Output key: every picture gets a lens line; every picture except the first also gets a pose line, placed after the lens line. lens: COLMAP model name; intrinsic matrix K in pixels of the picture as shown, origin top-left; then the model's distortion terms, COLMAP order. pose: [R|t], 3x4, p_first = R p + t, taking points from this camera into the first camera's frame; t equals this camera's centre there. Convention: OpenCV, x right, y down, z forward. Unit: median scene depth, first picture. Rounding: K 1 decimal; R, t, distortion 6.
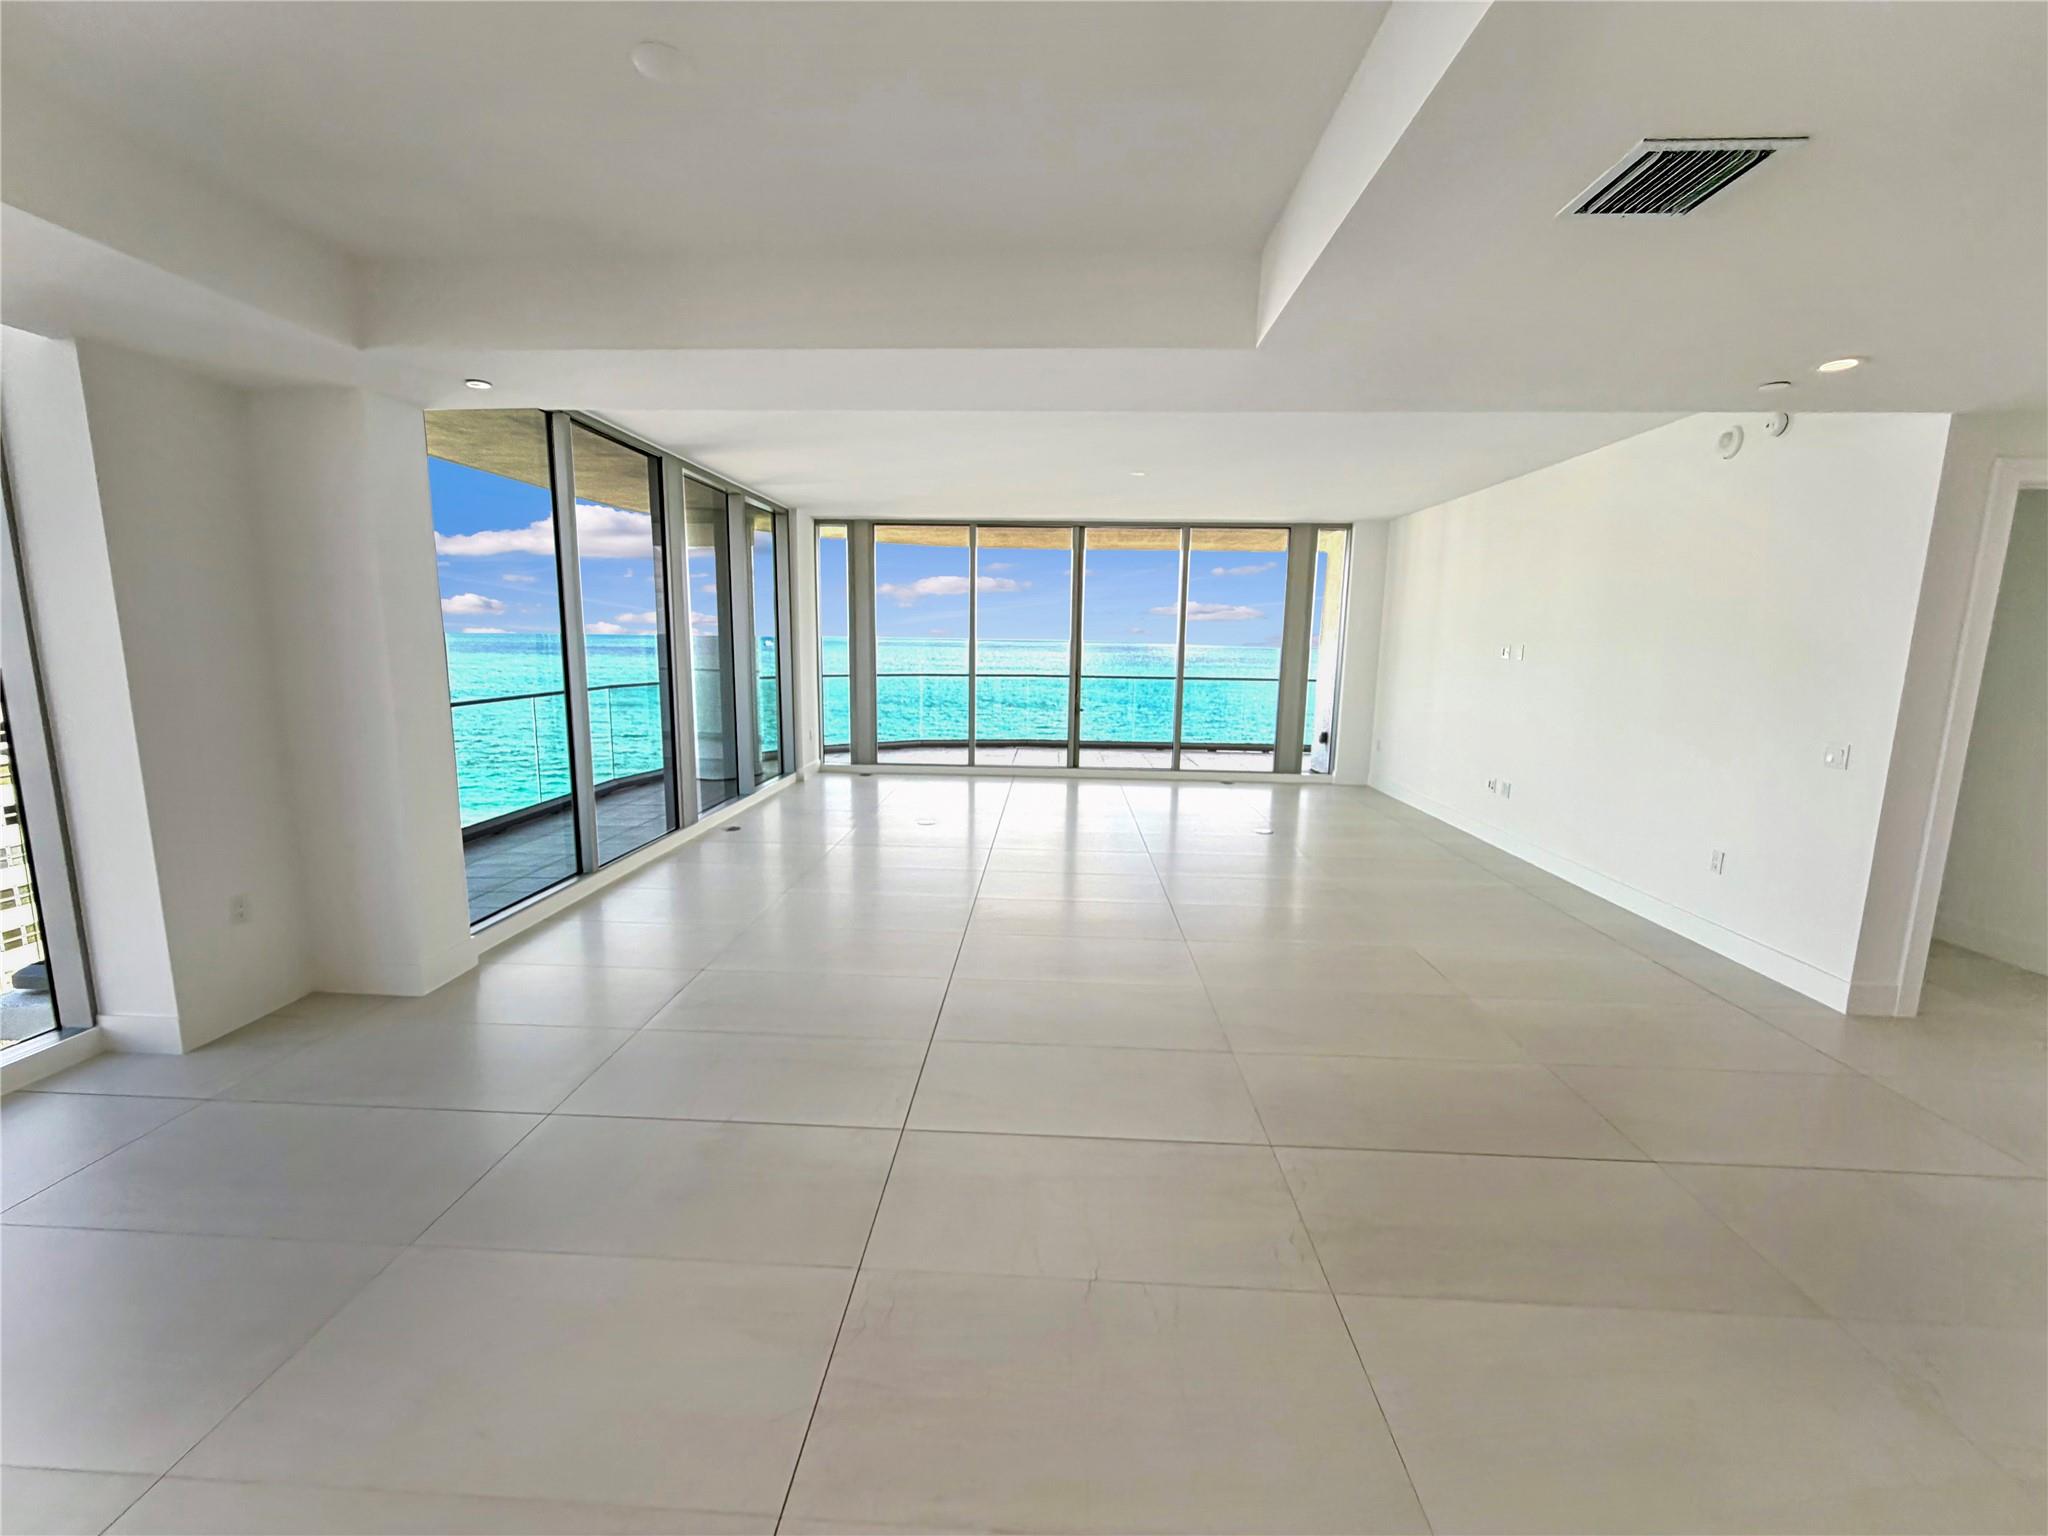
lens RADIAL K [[820.8, 0, 1017.5], [0, 820.8, 764.3], [0, 0, 1]] dist [0.003077, 0.000044]
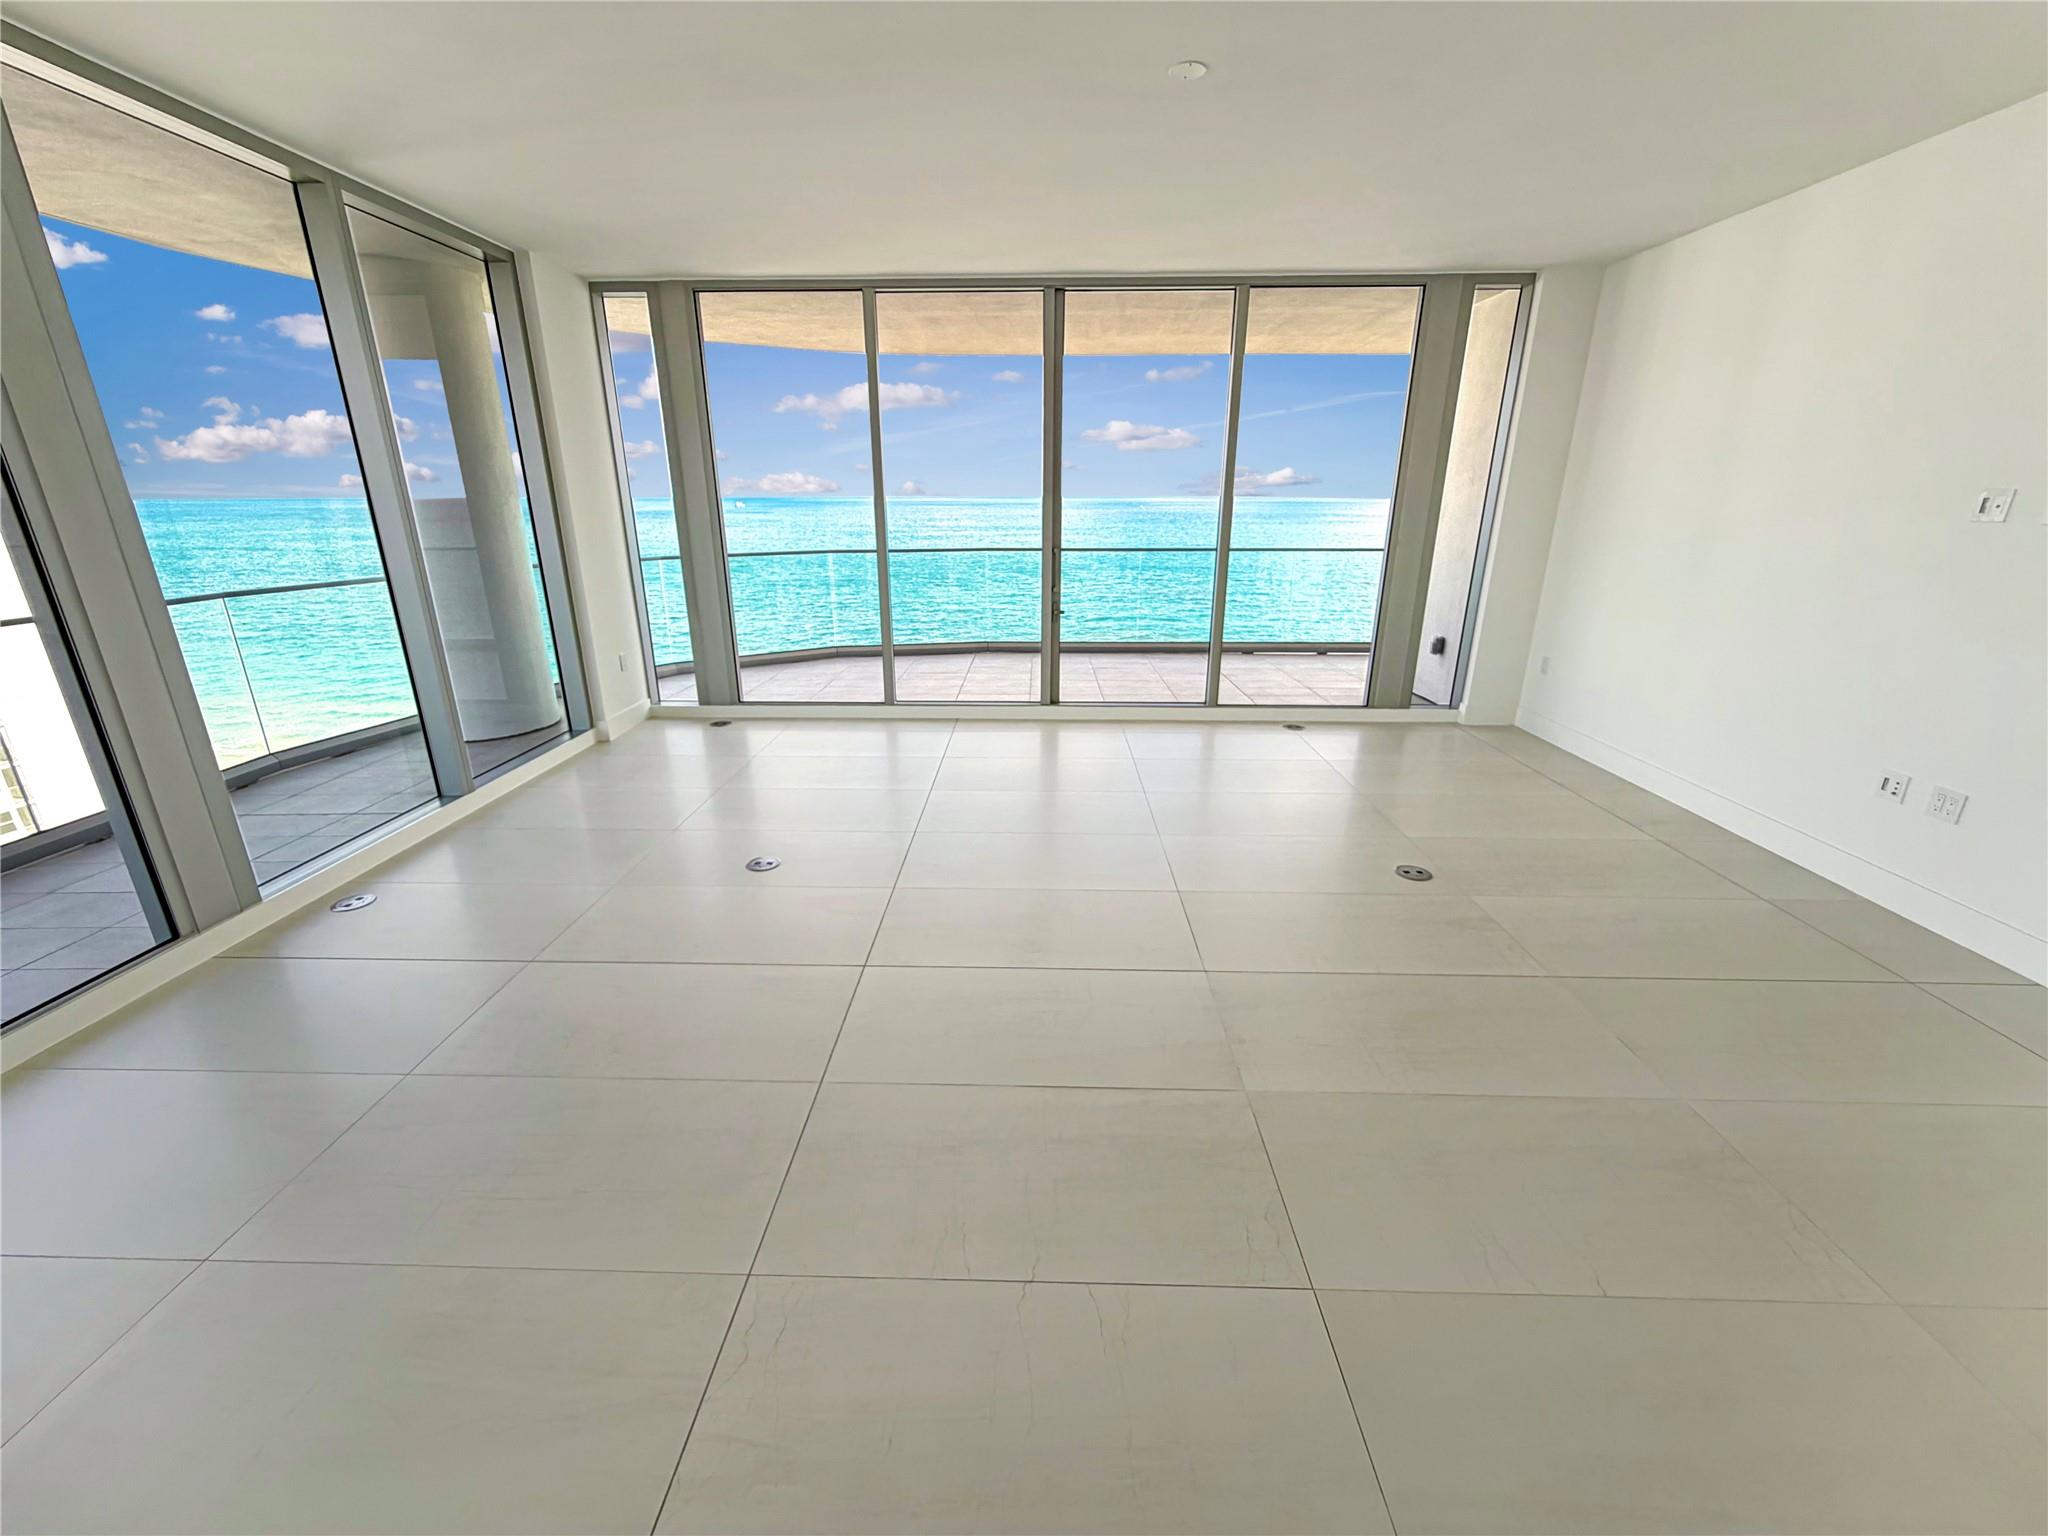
lens RADIAL K [[820.8, 0, 1018.7], [0, 820.8, 760.8], [0, 0, 1]] dist [0.003077, 0.000044]
pose [[0.999610, -0.021872, 0.017390, 0.033567], [0.018712, 0.986165, 0.164708, -0.061038], [-0.020752, -0.164318, 0.986189, 0.387999]]
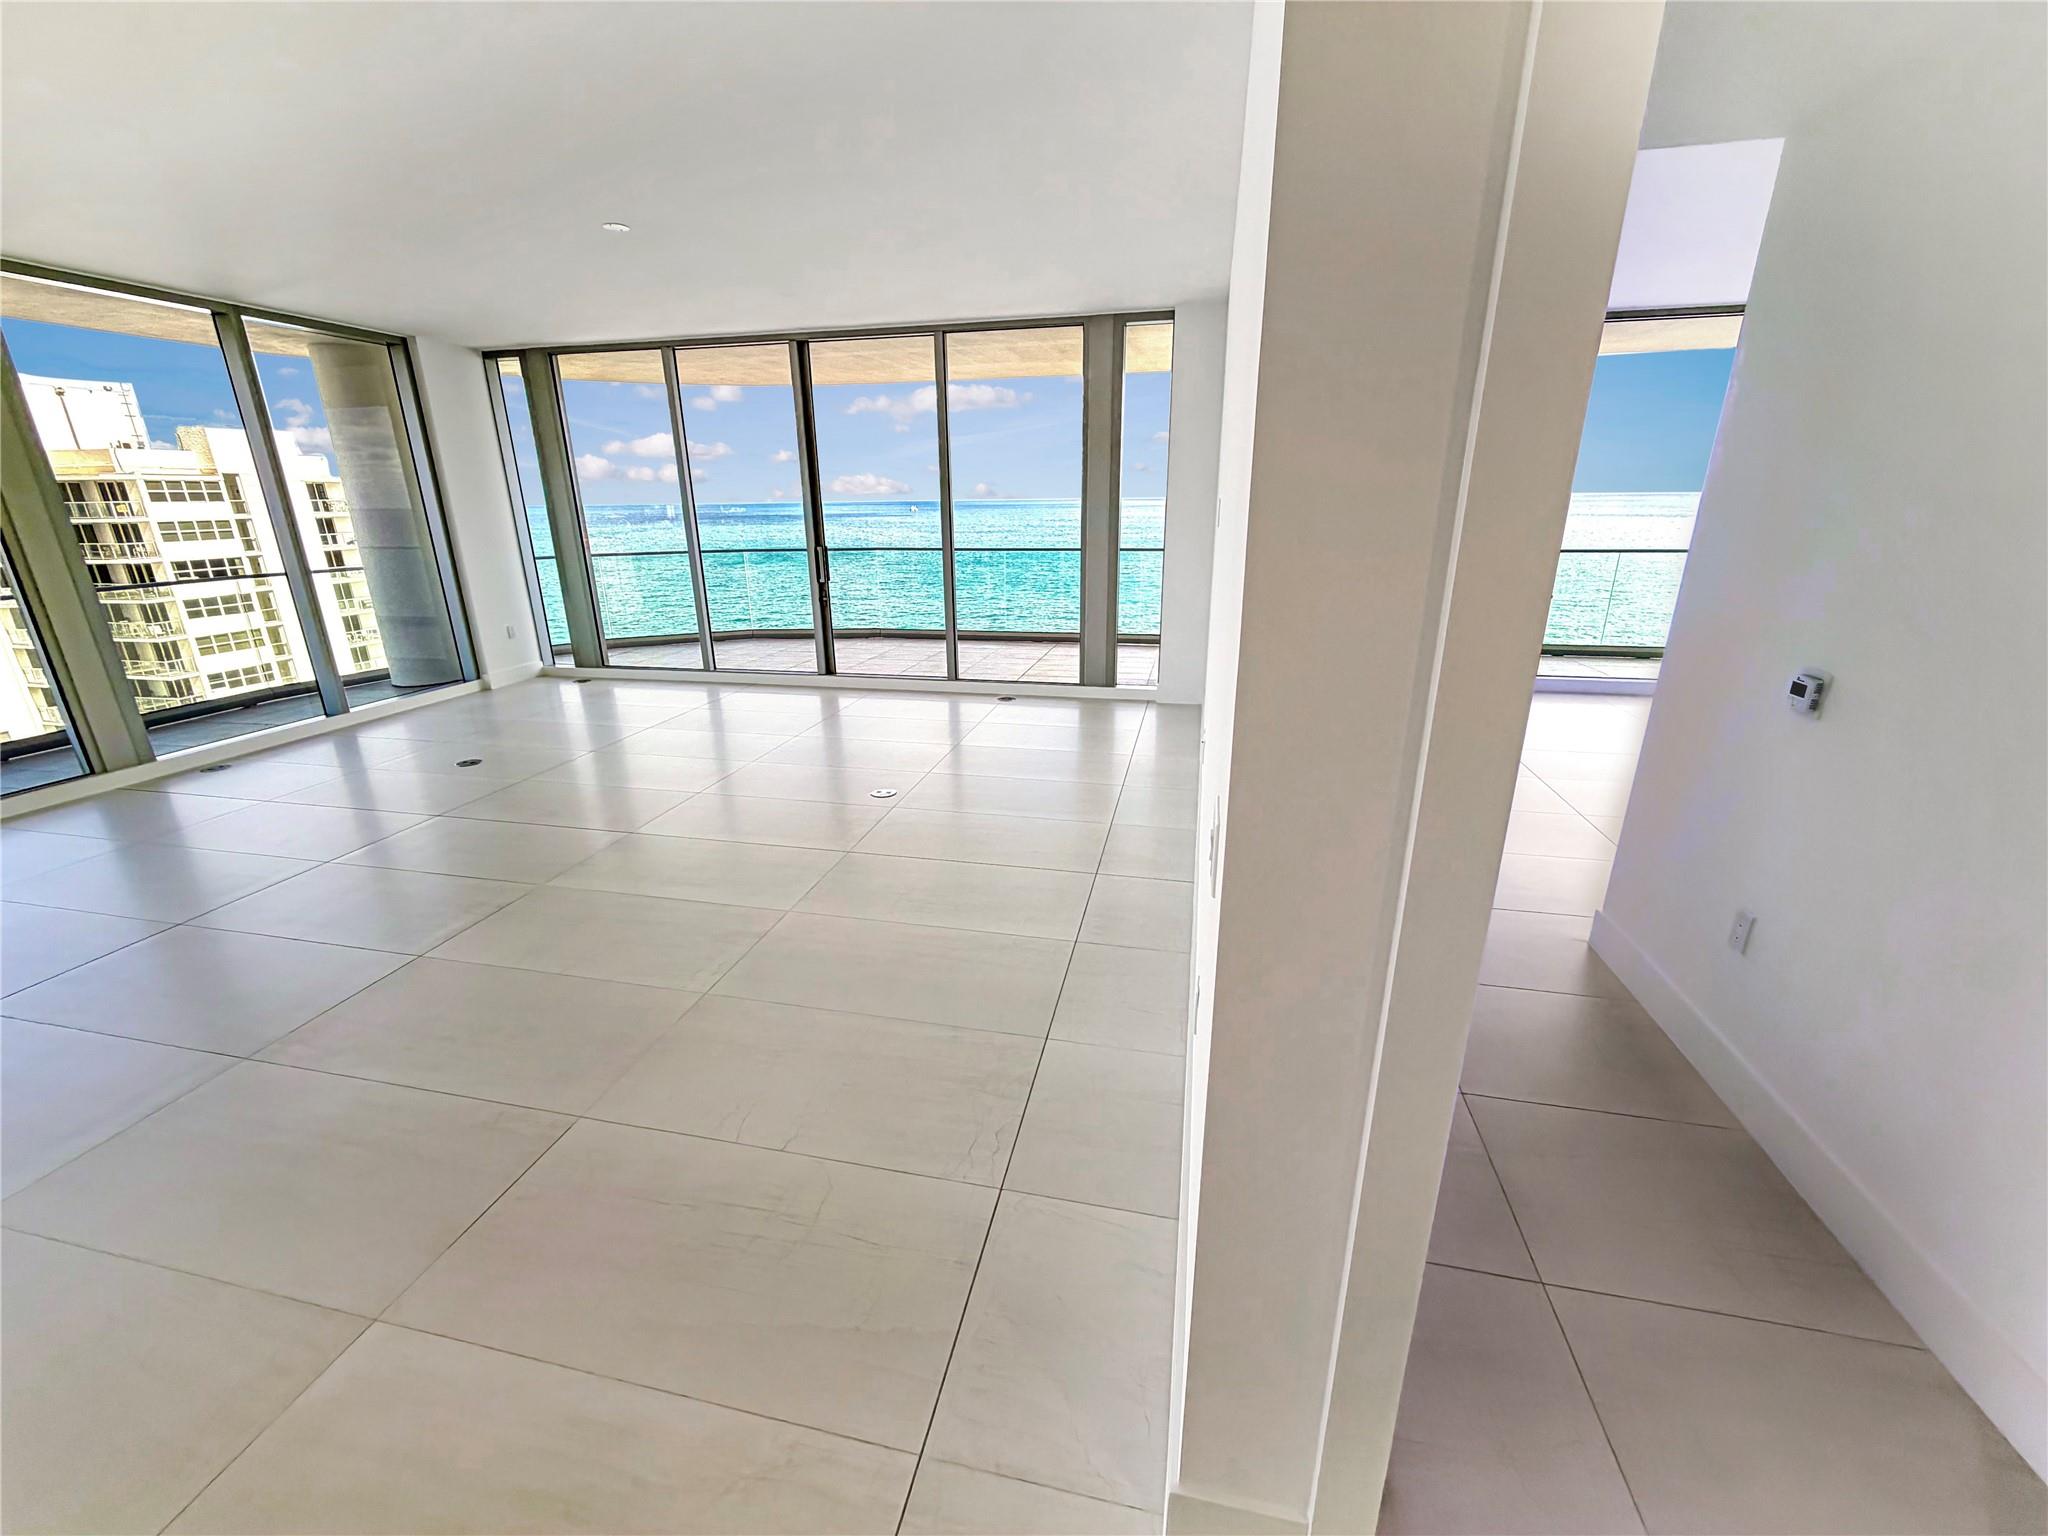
lens RADIAL K [[820.8, 0, 1012.8], [0, 820.8, 760.8], [0, 0, 1]] dist [0.003077, 0.000044]
pose [[0.984590, 0.027328, -0.172729, 0.399163], [-0.000036, 0.987746, 0.156070, -0.038709], [0.174877, -0.153658, 0.972526, 0.280181]]
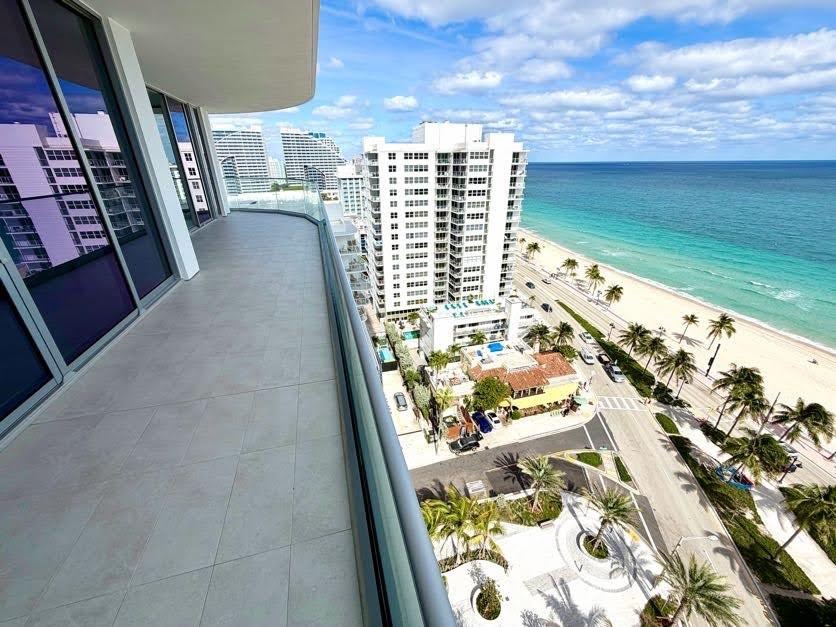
lens RADIAL K [[335.1, 0, 414.5], [0, 335.1, 311.4], [0, 0, 1]] dist [0.003077, 0.000044]
pose [[0.321165, 0.373077, -0.870440, 1.094065], [-0.135040, 0.927782, 0.347828, -0.187998], [0.937346, 0.005834, 0.348352, 1.269389]]
